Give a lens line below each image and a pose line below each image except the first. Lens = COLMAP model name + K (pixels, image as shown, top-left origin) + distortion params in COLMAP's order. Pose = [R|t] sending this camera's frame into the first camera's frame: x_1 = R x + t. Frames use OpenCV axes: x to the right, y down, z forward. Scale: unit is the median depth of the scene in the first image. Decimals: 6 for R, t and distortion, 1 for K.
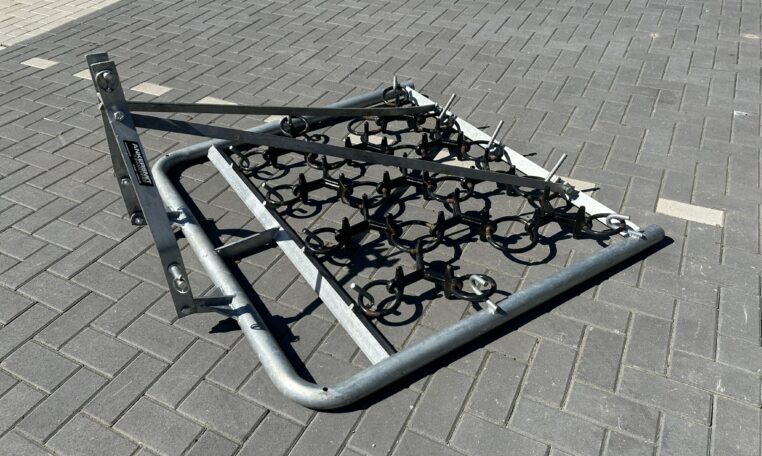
lens RADIAL K [[543.0, 0, 381.0], [0, 543.0, 228.0], [0, 0, 1]] dist [0.012307, -0.000951]
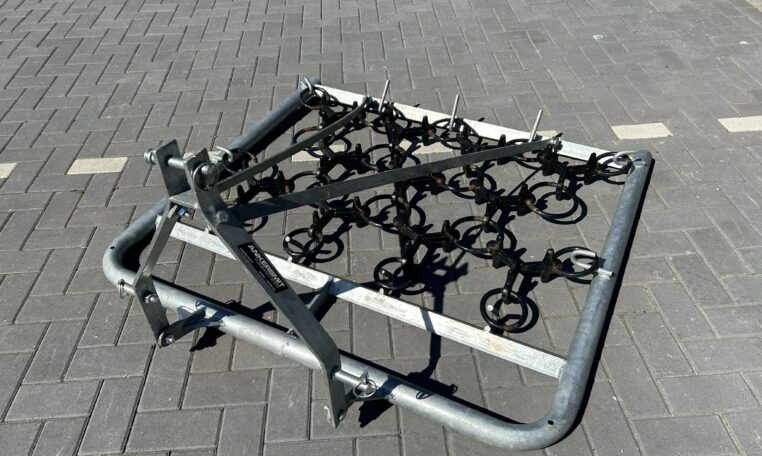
lens RADIAL K [[576.8, 0, 381.0], [0, 576.8, 228.0], [0, 0, 1]] dist [0.026584, -0.034159]
pose [[0.867785, -0.328621, 0.372770, -0.384659], [0.321917, 0.943202, 0.082092, -0.110465], [-0.378574, 0.048763, 0.924286, 0.135118]]
